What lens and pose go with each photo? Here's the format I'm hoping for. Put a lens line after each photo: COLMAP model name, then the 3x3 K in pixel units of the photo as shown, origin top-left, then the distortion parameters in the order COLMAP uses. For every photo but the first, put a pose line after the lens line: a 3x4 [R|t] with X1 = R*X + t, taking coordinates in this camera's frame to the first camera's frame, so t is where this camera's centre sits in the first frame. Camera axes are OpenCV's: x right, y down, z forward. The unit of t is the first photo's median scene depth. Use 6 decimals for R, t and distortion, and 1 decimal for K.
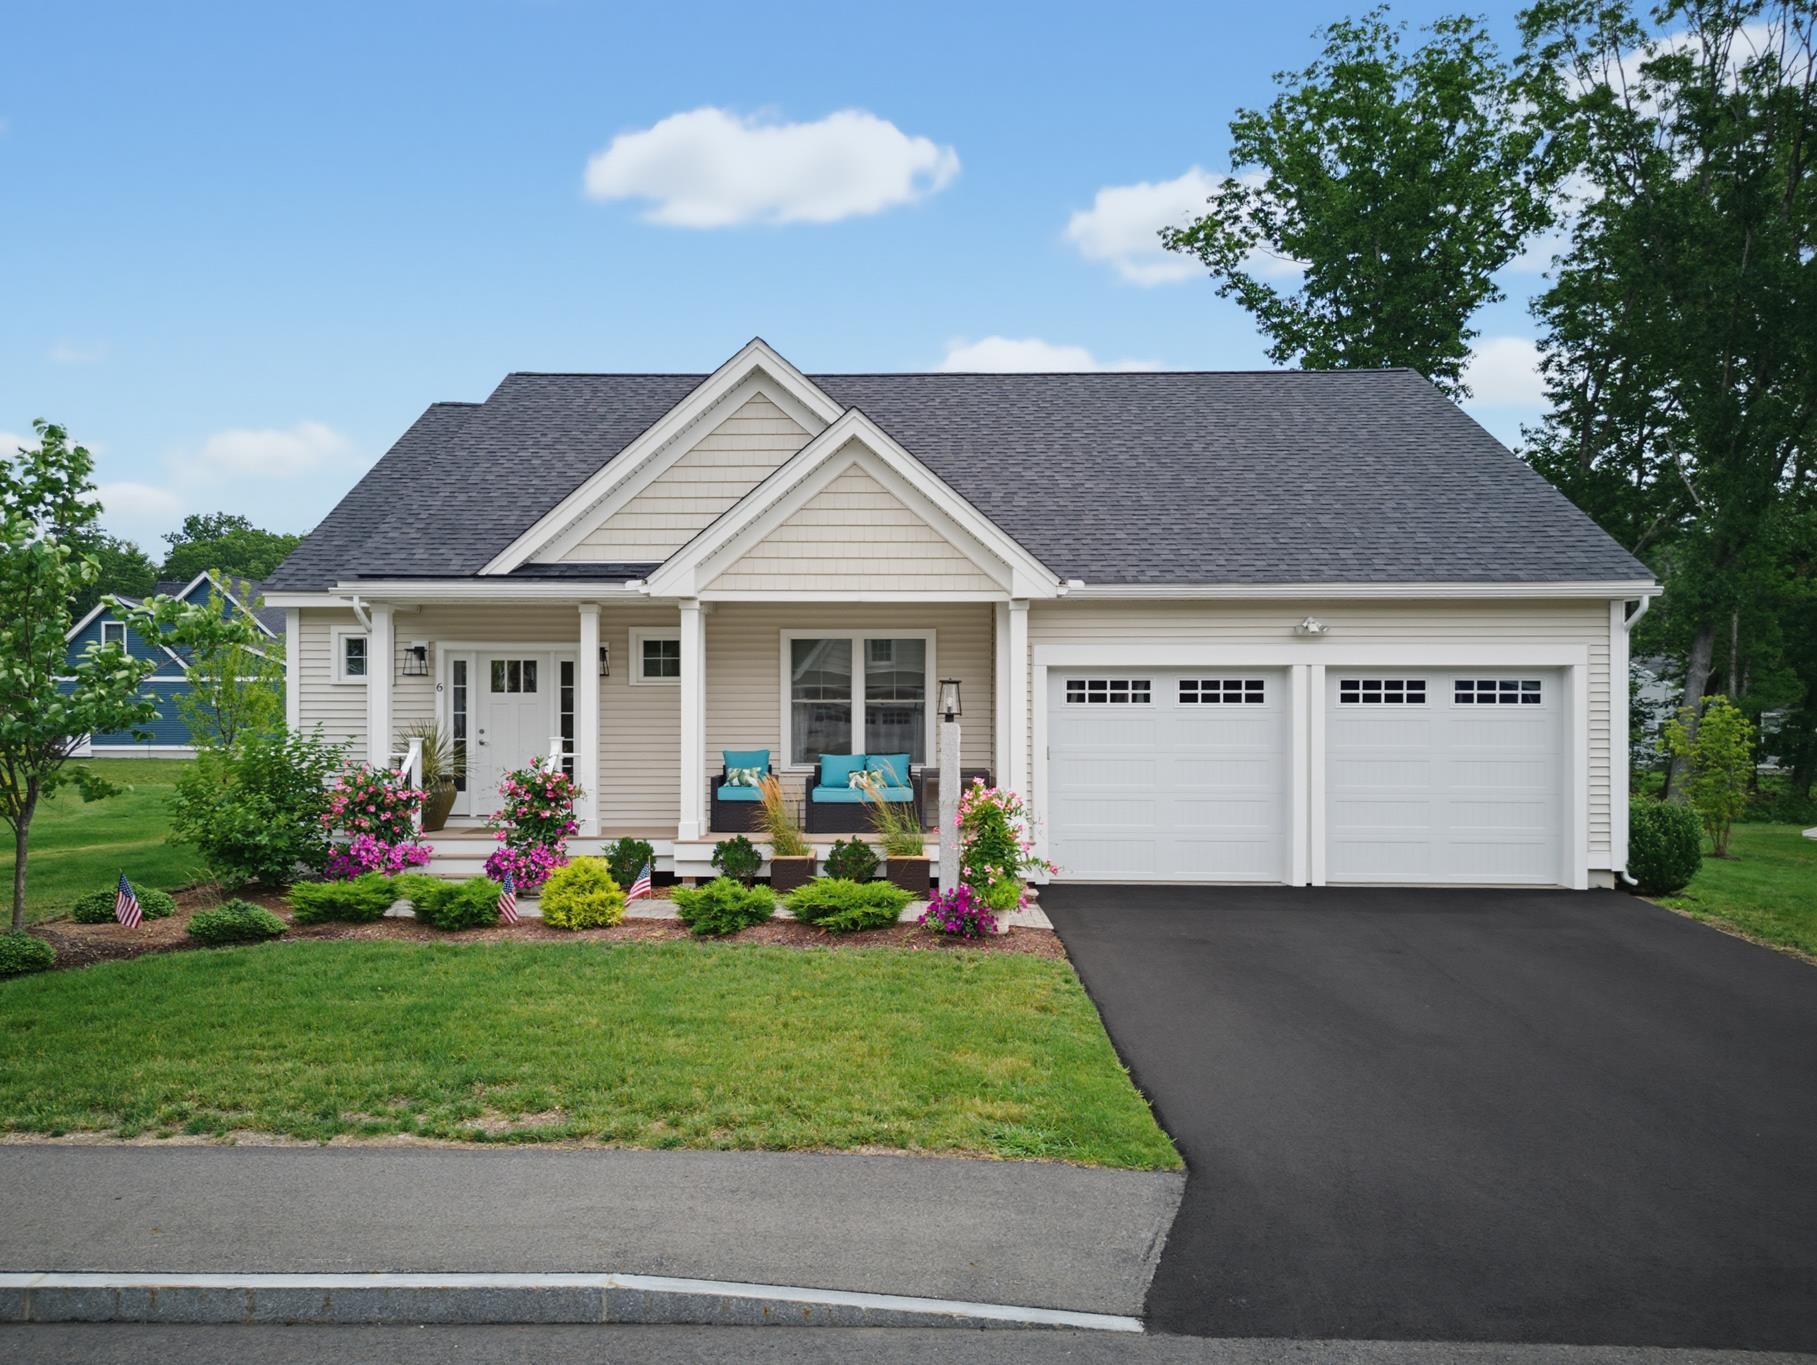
lens RADIAL K [[1334.2, 0, 858.8], [0, 1334.2, 714.4], [0, 0, 1]] dist [0.026775, -0.006645]
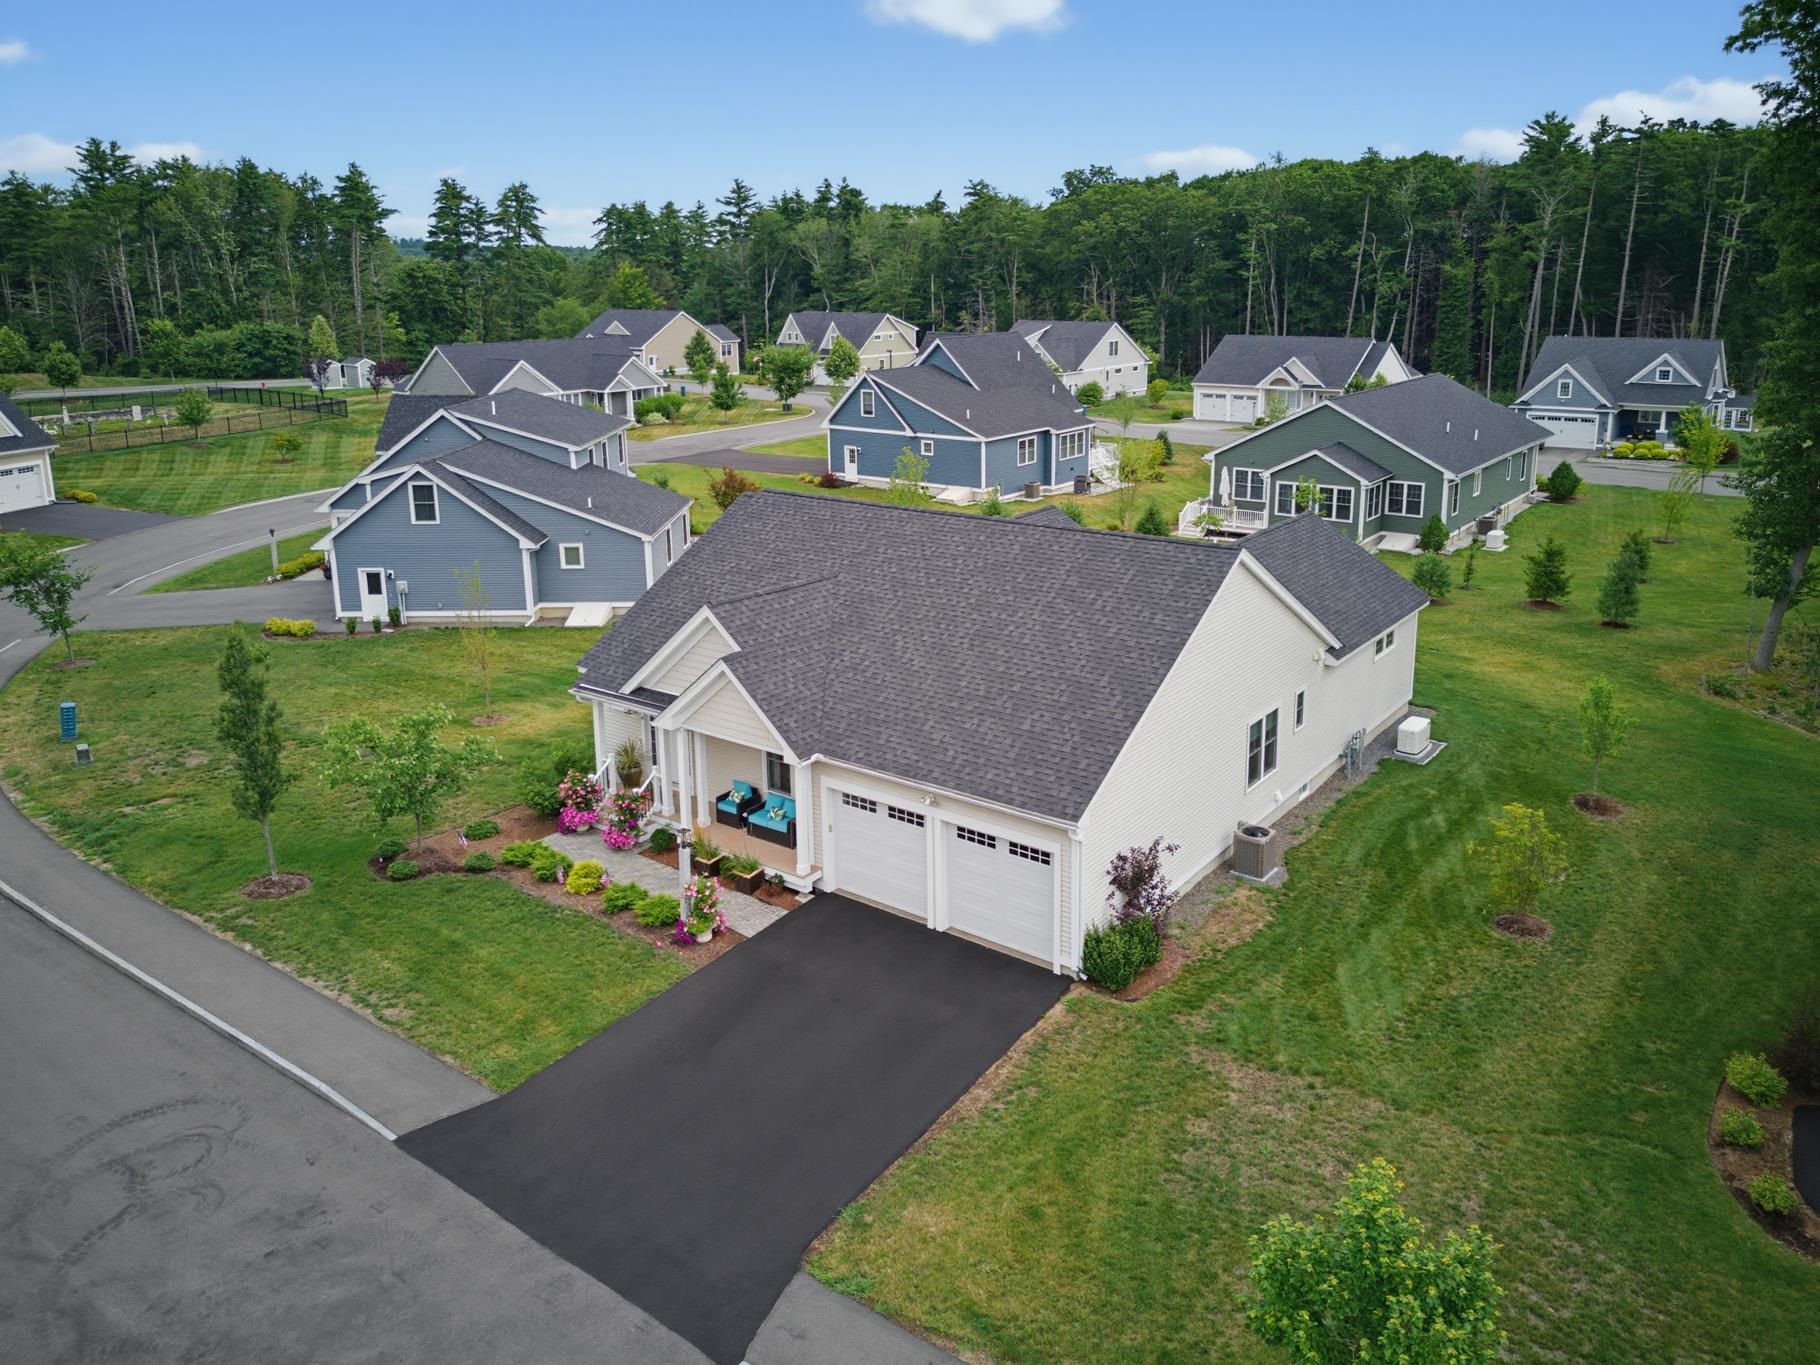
lens RADIAL K [[1310.0, 0, 972.4], [0, 1310.0, 564.2], [0, 0, 1]] dist [0.020963, -0.000664]
pose [[0.820537, 0.110928, -0.560727, 1.326338], [0.016782, 0.975890, 0.217618, -0.750185], [0.571348, -0.187974, 0.798892, -0.317908]]
